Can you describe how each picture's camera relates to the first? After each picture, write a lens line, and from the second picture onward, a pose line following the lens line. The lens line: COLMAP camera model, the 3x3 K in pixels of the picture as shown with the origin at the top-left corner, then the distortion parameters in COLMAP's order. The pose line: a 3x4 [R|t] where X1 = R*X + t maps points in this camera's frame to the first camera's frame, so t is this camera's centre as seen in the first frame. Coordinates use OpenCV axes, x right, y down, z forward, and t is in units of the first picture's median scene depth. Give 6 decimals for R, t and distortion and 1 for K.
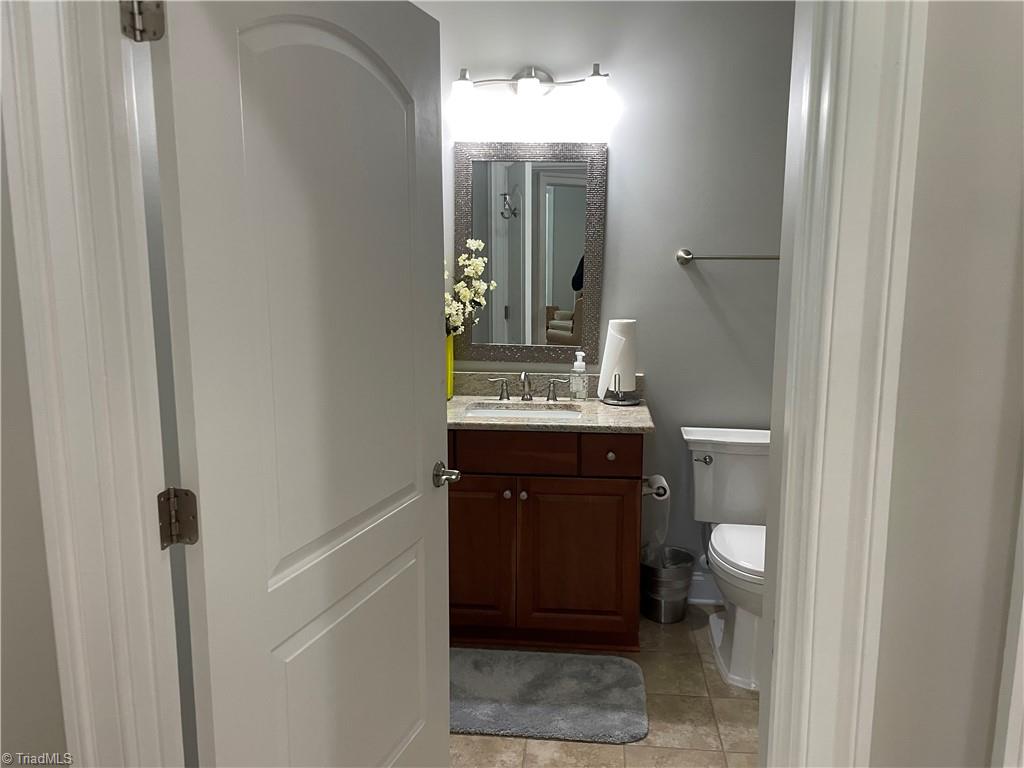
lens RADIAL K [[775.0, 0, 512.0], [0, 775.0, 384.0], [0, 0, 1]] dist [0.098674, -0.116548]
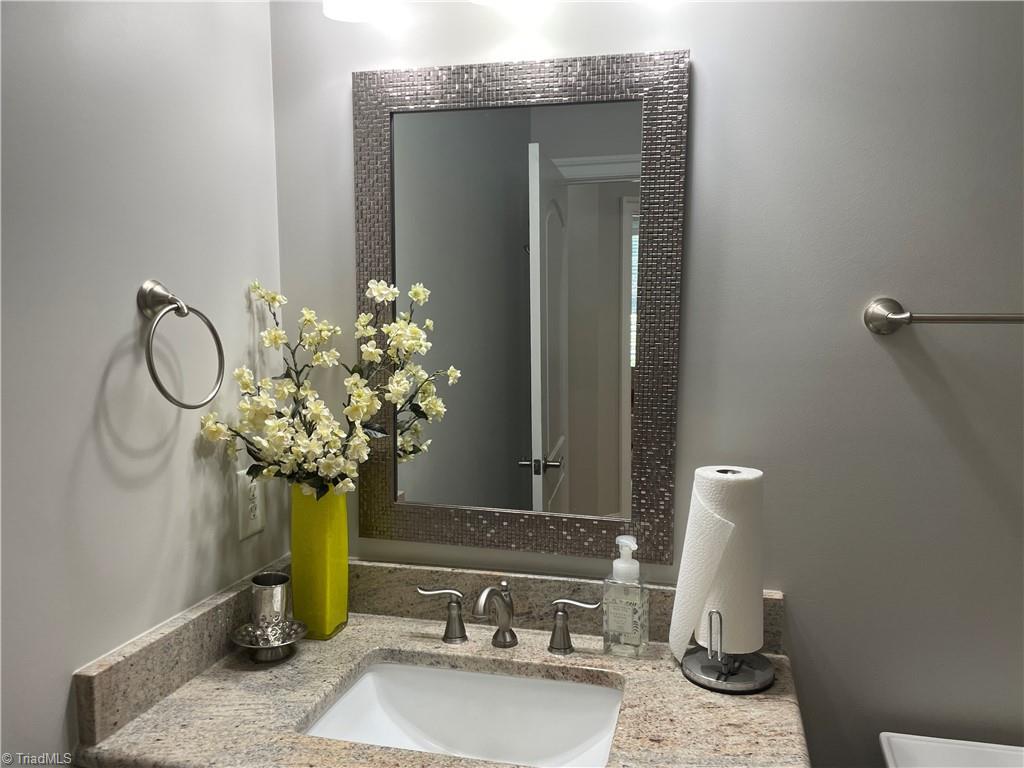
lens RADIAL K [[775.0, 0, 512.0], [0, 775.0, 384.0], [0, 0, 1]] dist [0.098674, -0.116548]
pose [[0.988778, 0.007084, -0.149225, 0.089499], [-0.017076, 0.997688, -0.065785, -0.097146], [0.148414, 0.067595, 0.986612, 0.567131]]
